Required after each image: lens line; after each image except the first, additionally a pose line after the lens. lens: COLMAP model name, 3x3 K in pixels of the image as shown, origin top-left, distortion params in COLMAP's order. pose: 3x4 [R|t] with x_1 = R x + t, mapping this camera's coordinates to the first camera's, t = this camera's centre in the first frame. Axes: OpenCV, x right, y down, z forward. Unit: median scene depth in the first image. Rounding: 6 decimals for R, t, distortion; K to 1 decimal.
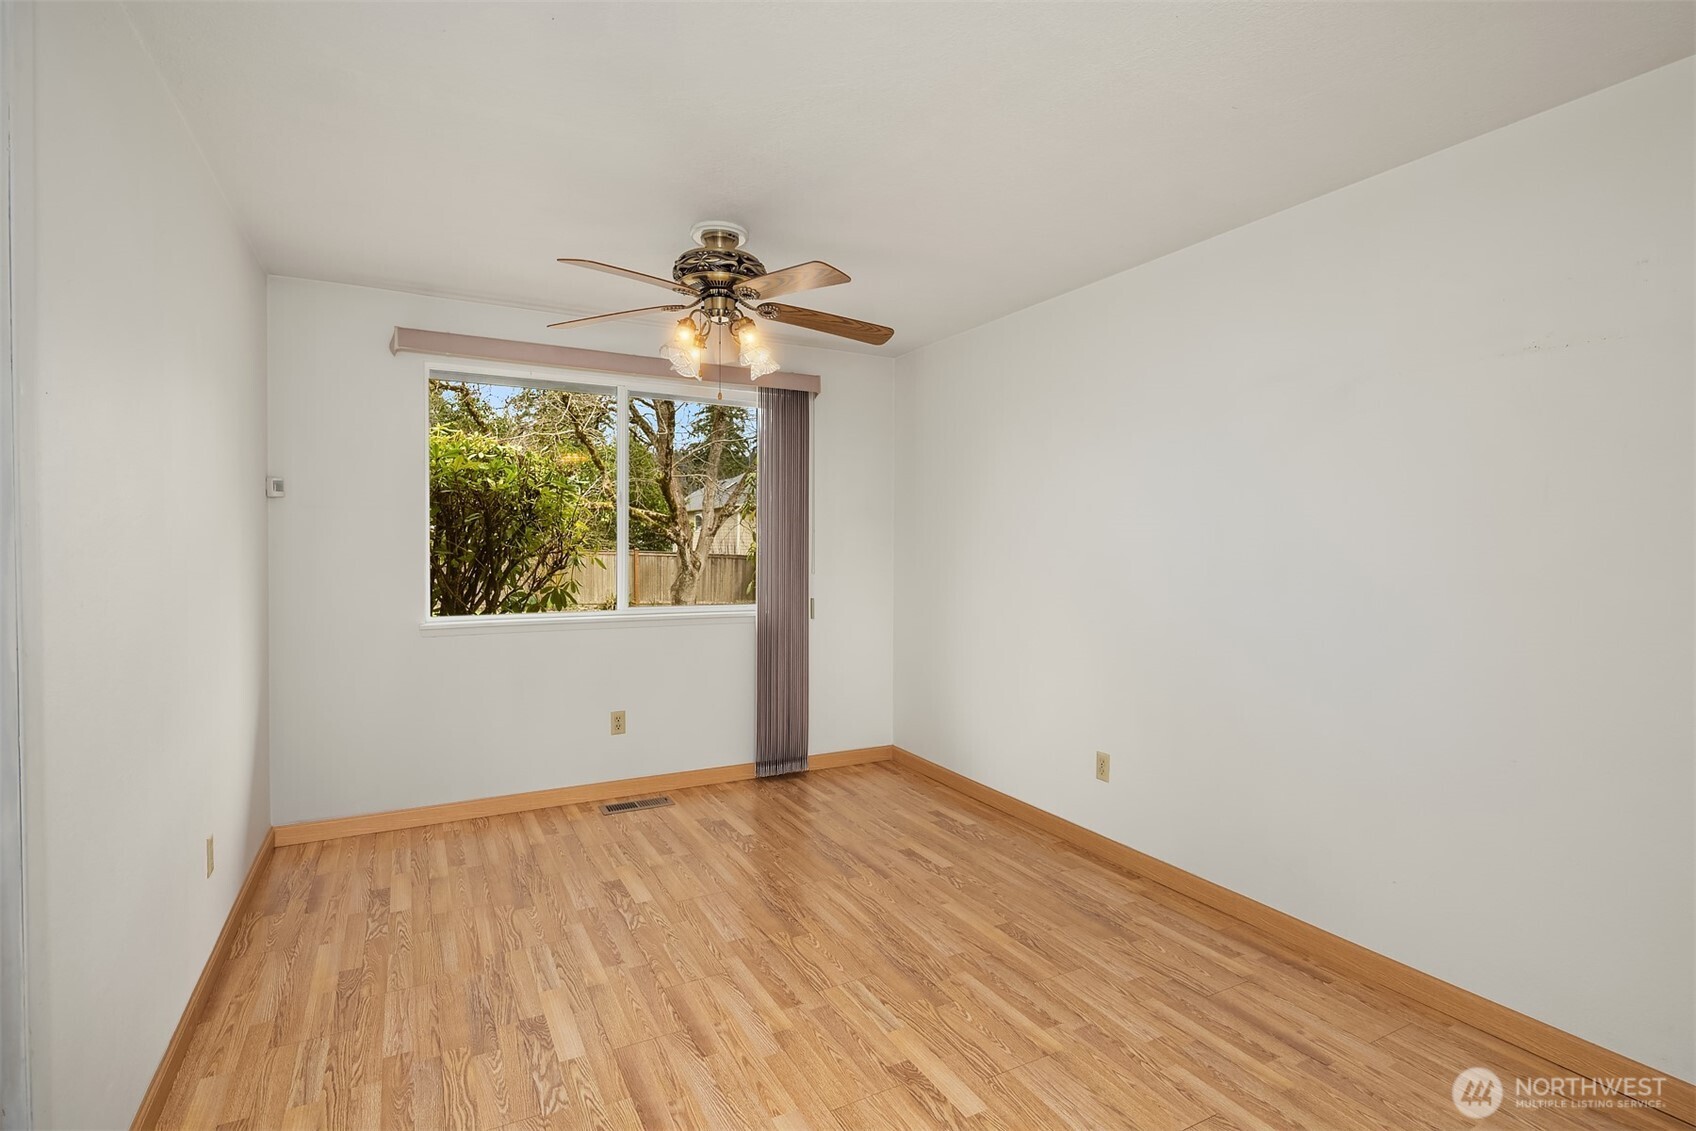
lens RADIAL K [[828.5, 0, 853.8], [0, 828.5, 570.1], [0, 0, 1]] dist [0.014213, -0.009209]
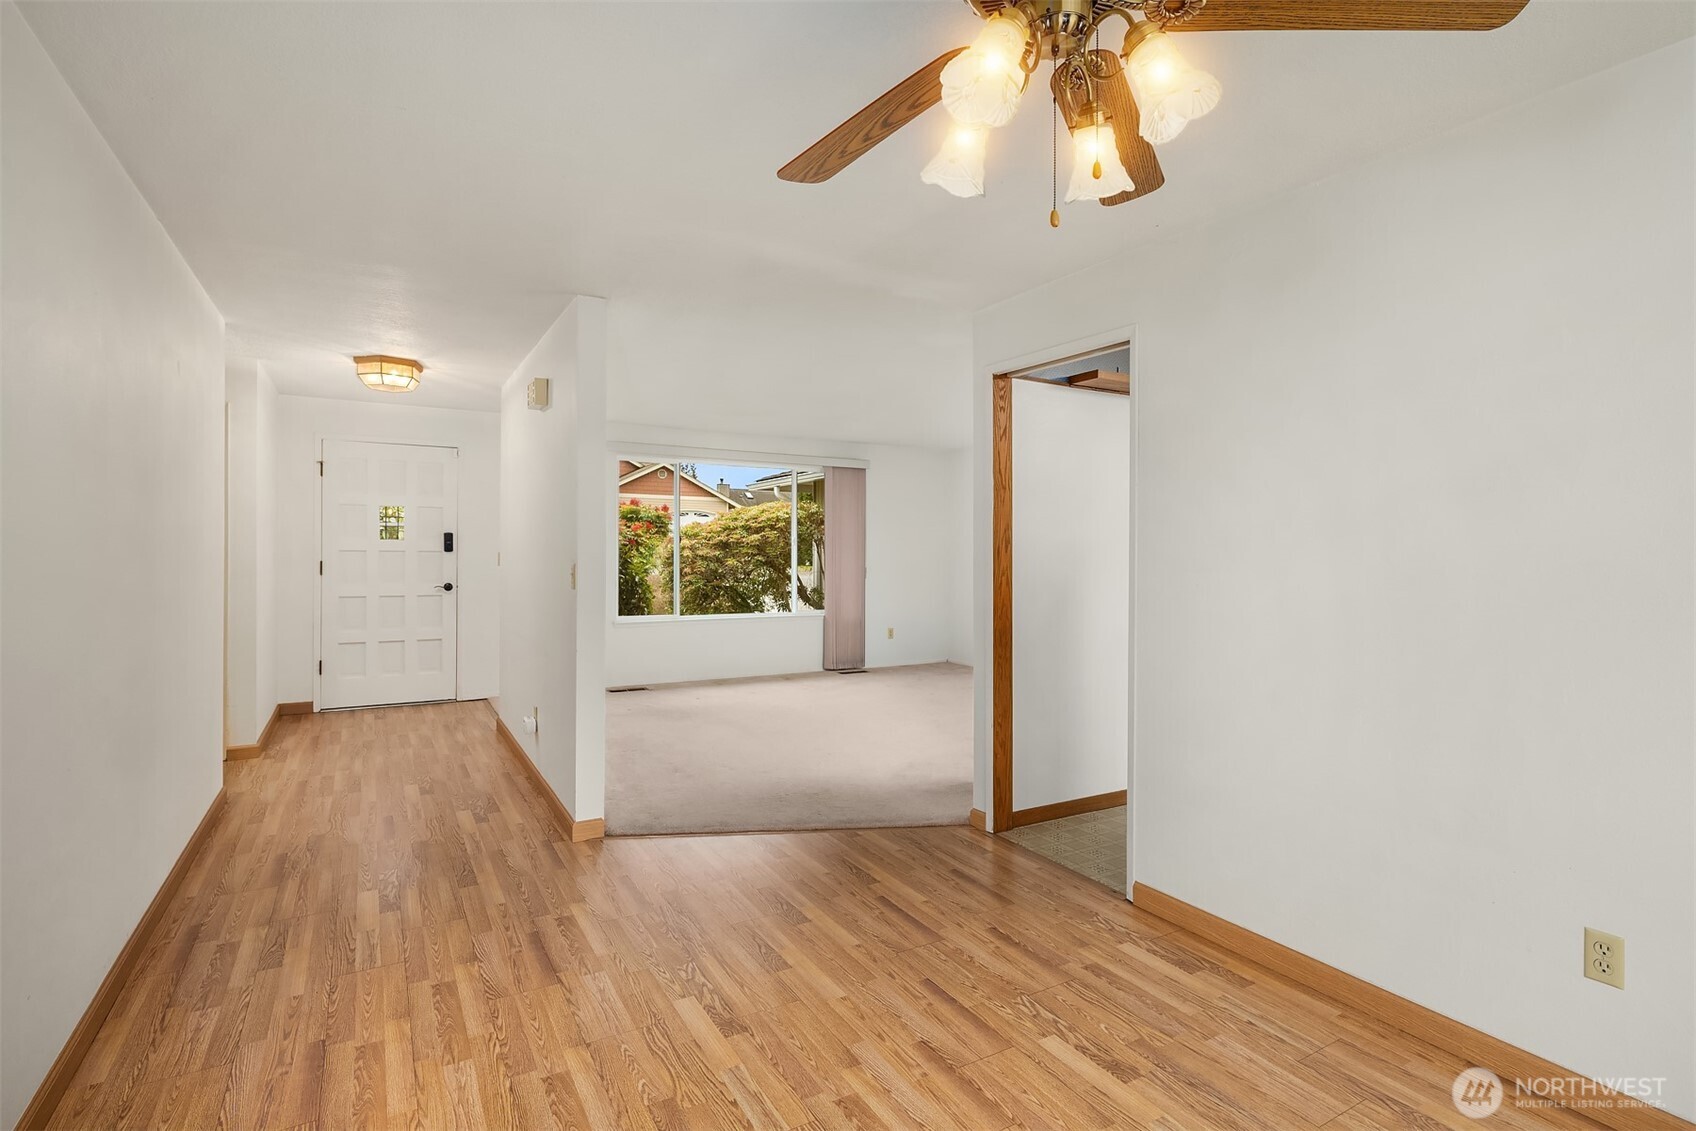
lens RADIAL K [[828.5, 0, 850.9], [0, 828.5, 556.4], [0, 0, 1]] dist [0.014213, -0.009209]
pose [[-0.999536, -0.012160, -0.027927, -0.038571], [-0.013364, 0.998971, 0.043334, -0.044347], [0.027372, 0.043687, -0.998670, 1.410505]]
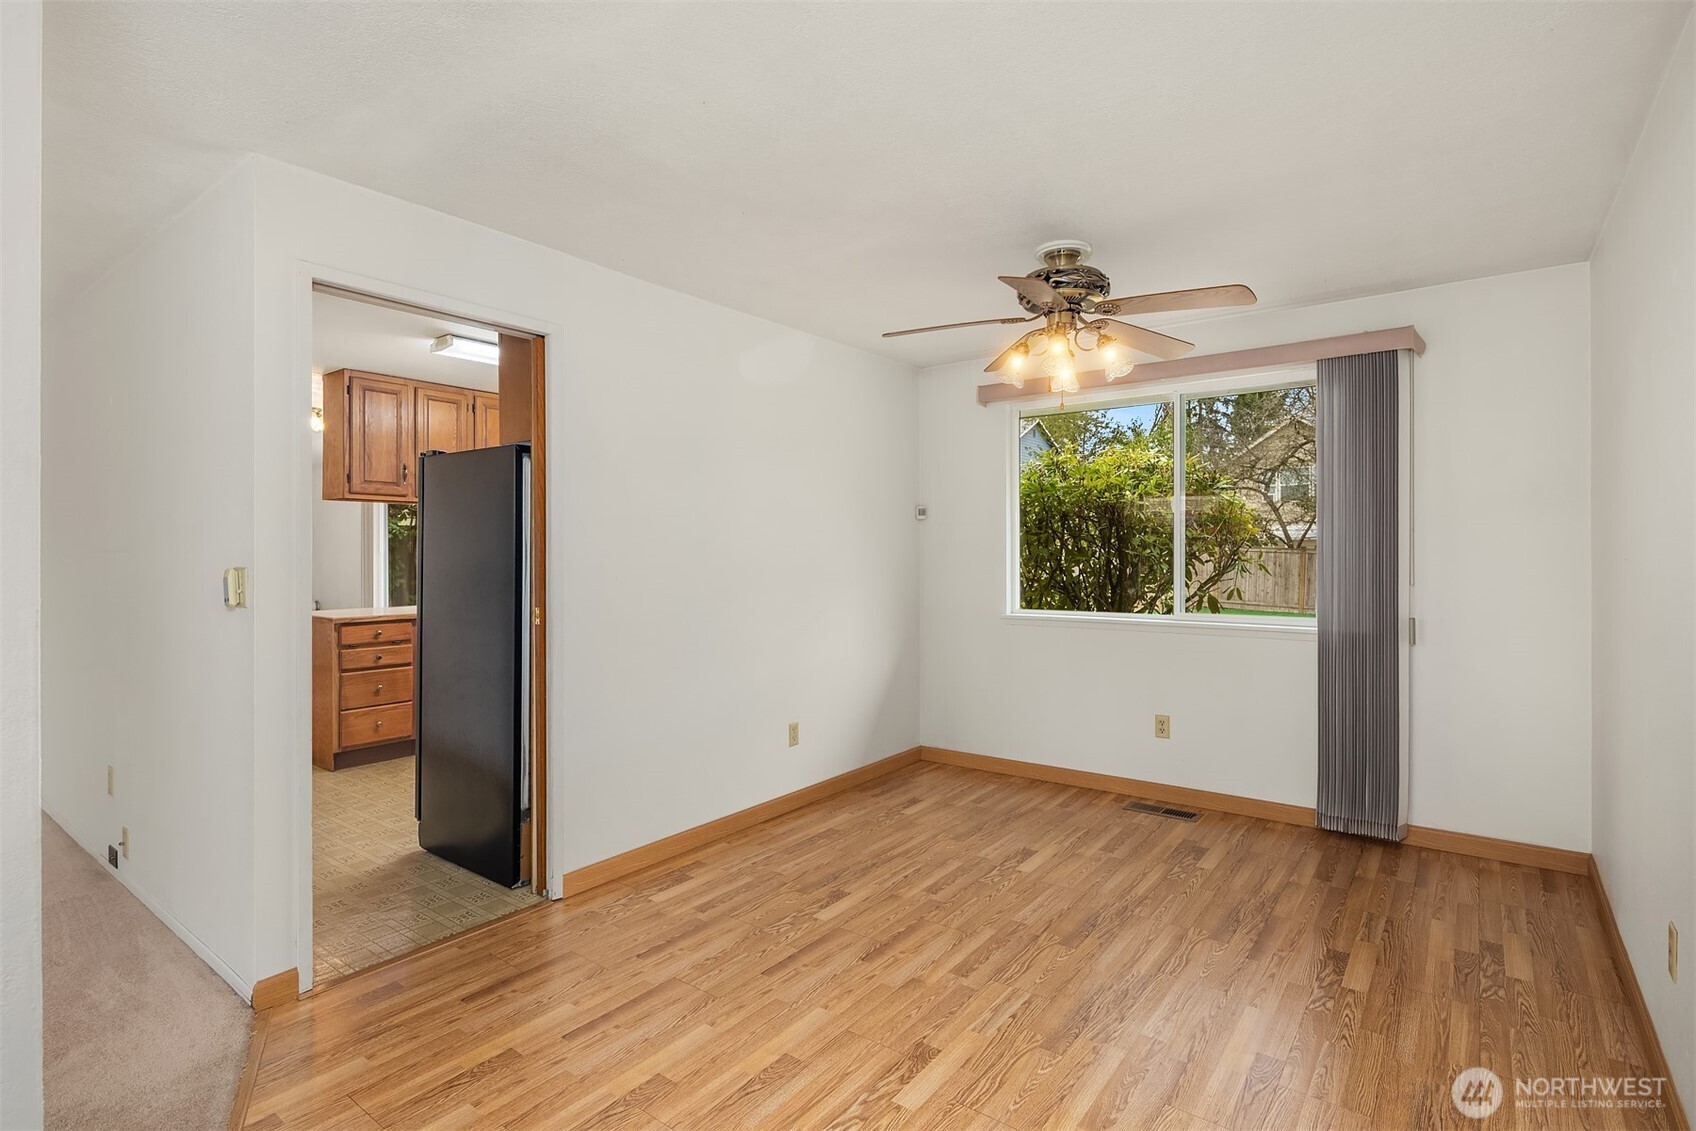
lens RADIAL K [[828.5, 0, 838.8], [0, 828.5, 547.2], [0, 0, 1]] dist [0.014213, -0.009209]
pose [[0.402643, -0.012292, -0.915275, 0.668115], [-0.021709, 0.999500, -0.022974, -0.002096], [0.915100, 0.029120, 0.402175, 0.317238]]
